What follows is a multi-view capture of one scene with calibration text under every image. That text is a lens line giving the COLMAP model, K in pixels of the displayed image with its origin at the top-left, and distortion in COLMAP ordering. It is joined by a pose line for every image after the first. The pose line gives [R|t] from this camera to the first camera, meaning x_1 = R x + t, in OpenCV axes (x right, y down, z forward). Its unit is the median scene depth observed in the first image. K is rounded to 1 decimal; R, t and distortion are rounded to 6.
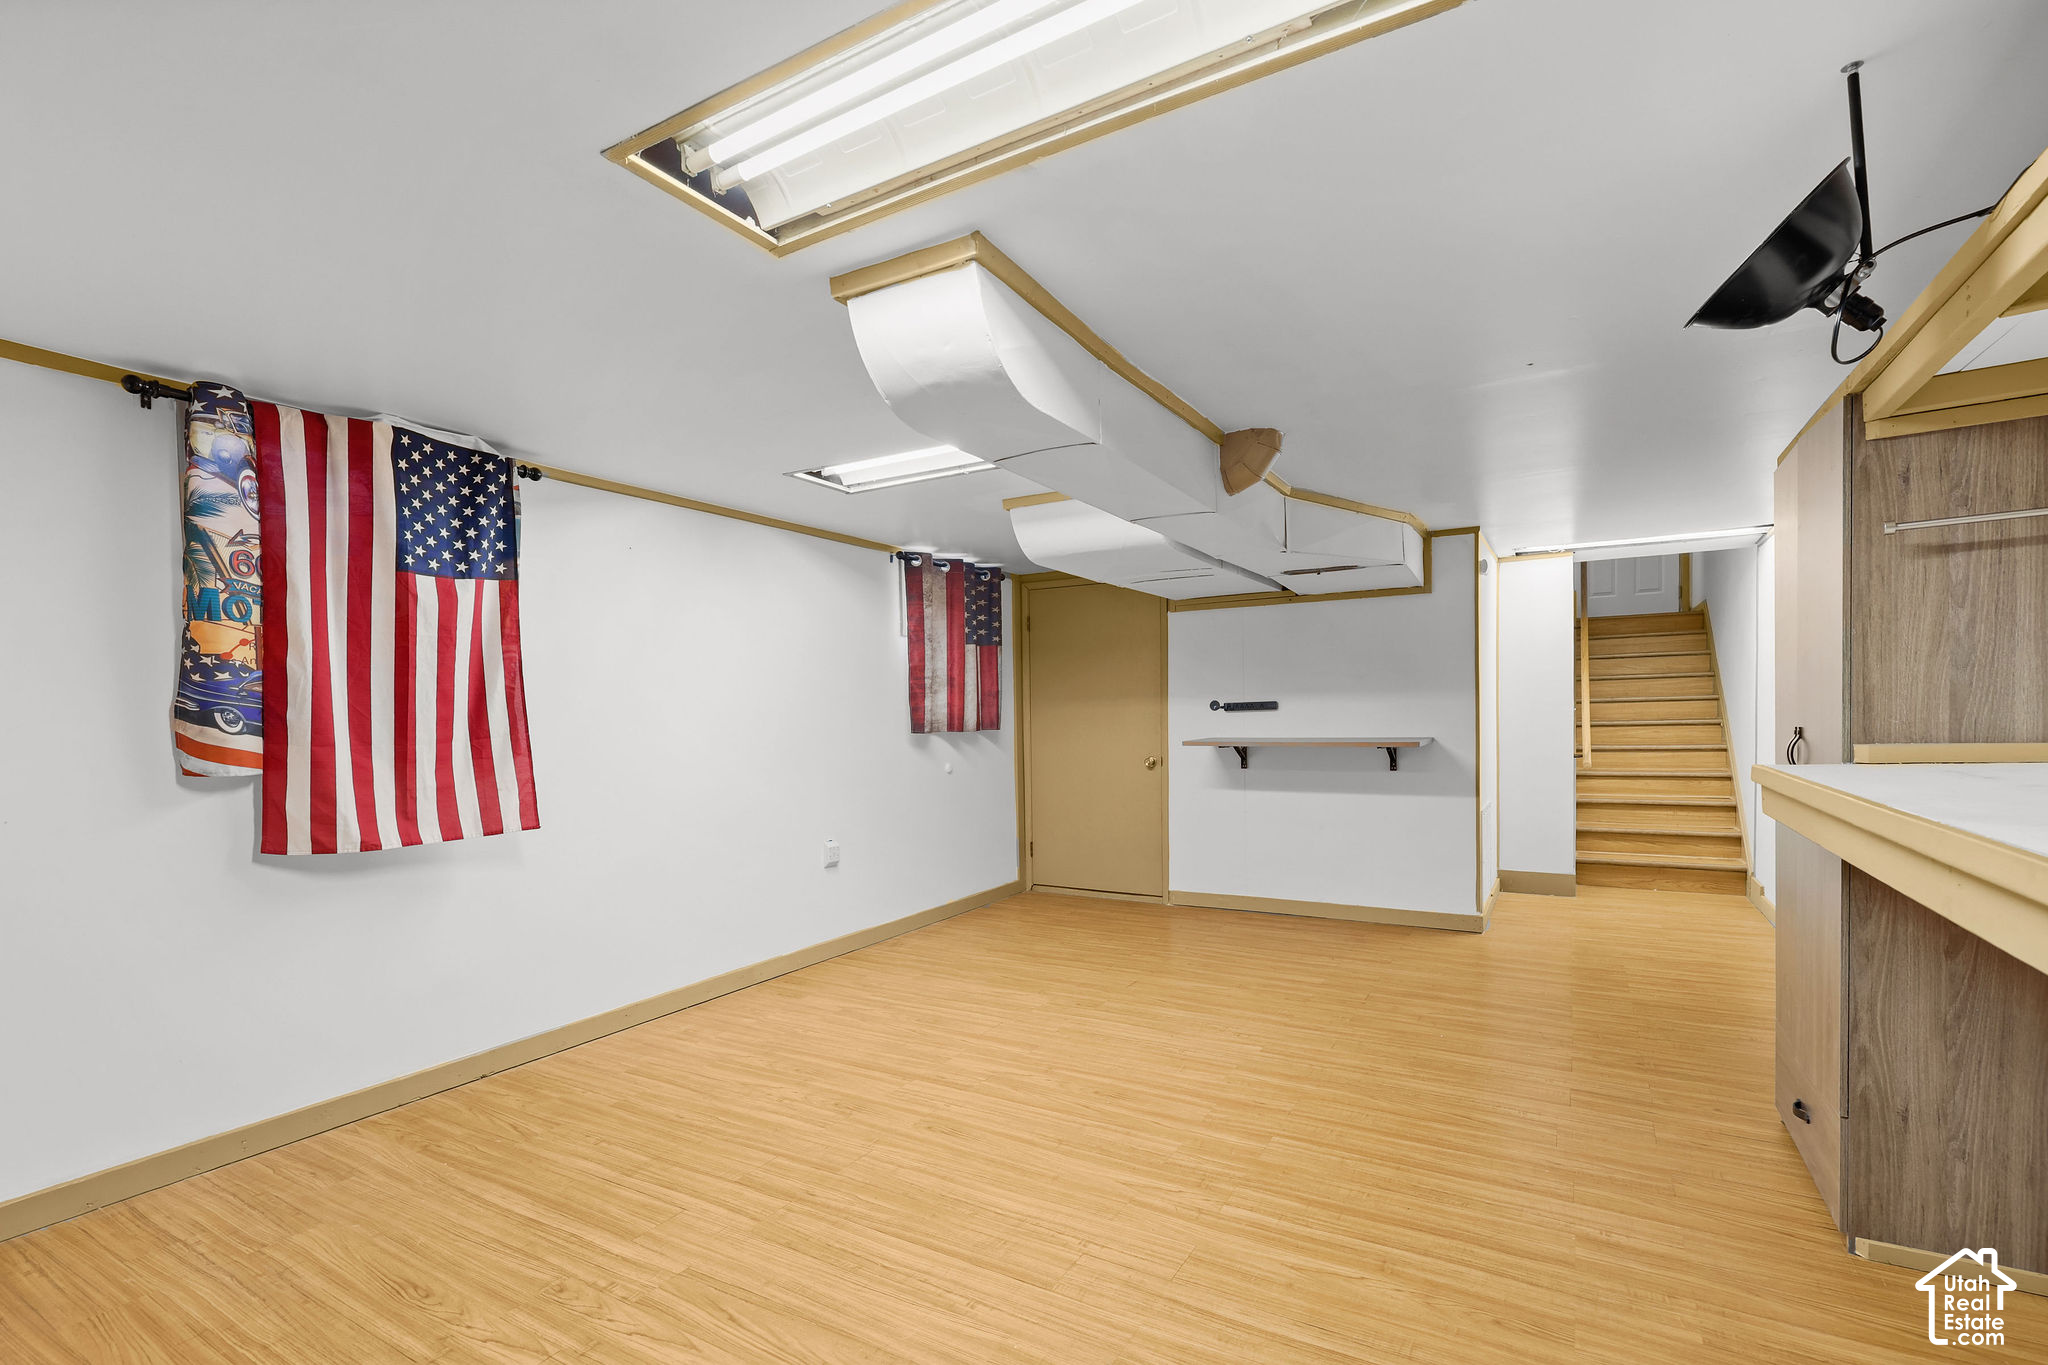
lens RADIAL K [[907.7, 0, 1026.1], [0, 907.7, 701.9], [0, 0, 1]] dist [-0.000370, 0.000275]
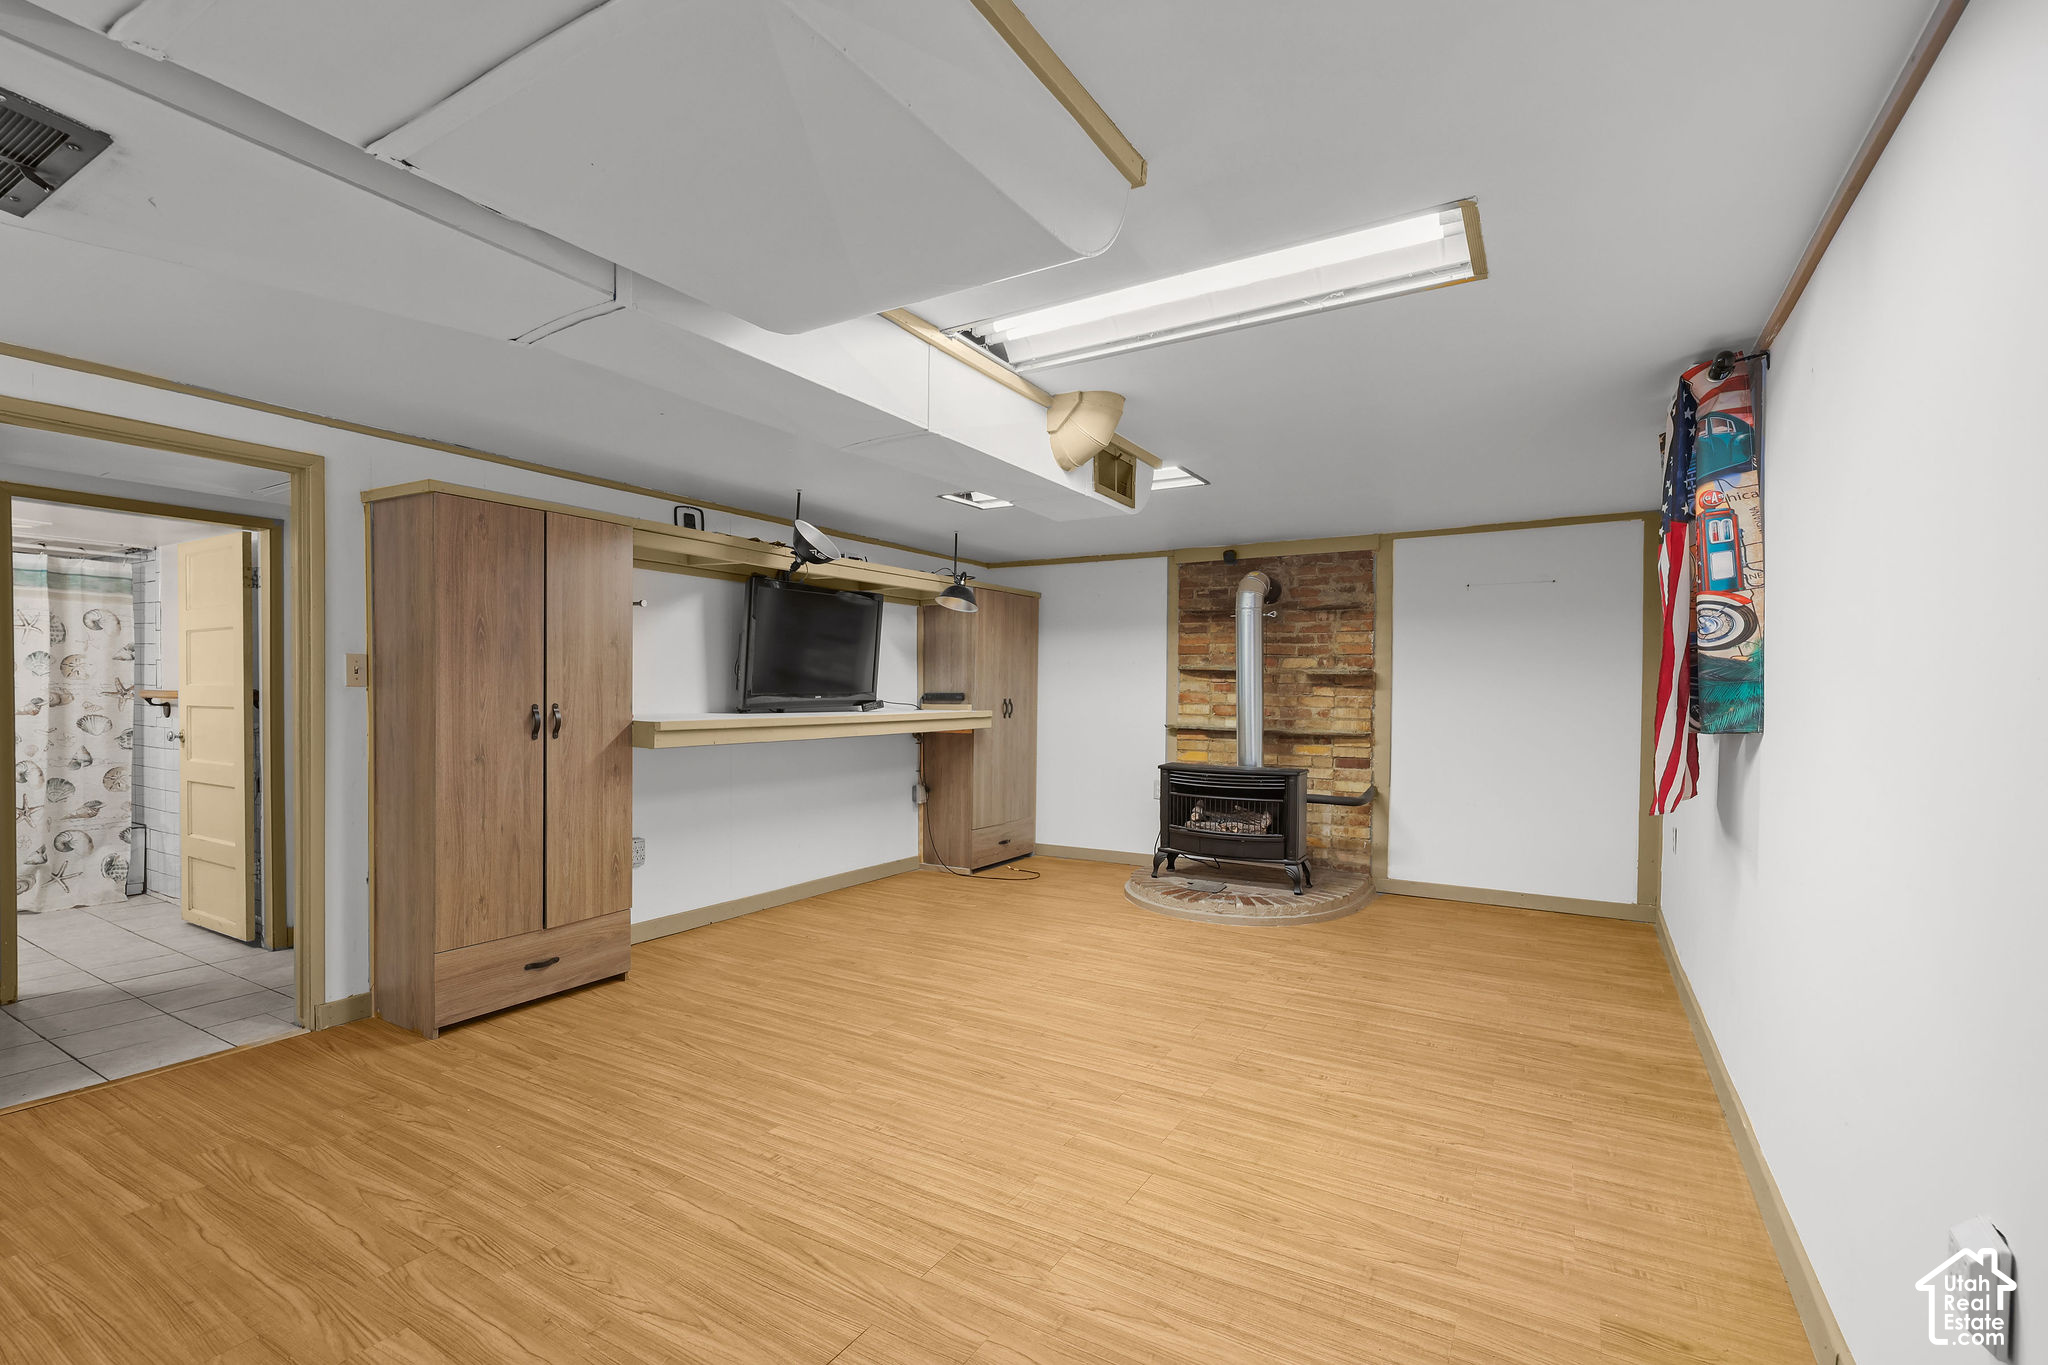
lens RADIAL K [[907.7, 0, 1025.6], [0, 907.7, 692.7], [0, 0, 1]] dist [-0.000370, 0.000275]
pose [[-0.999862, 0.011113, 0.012359, 0.037023], [0.010974, 0.999876, -0.011325, 0.029019], [-0.012483, -0.011188, -0.999859, 2.033280]]
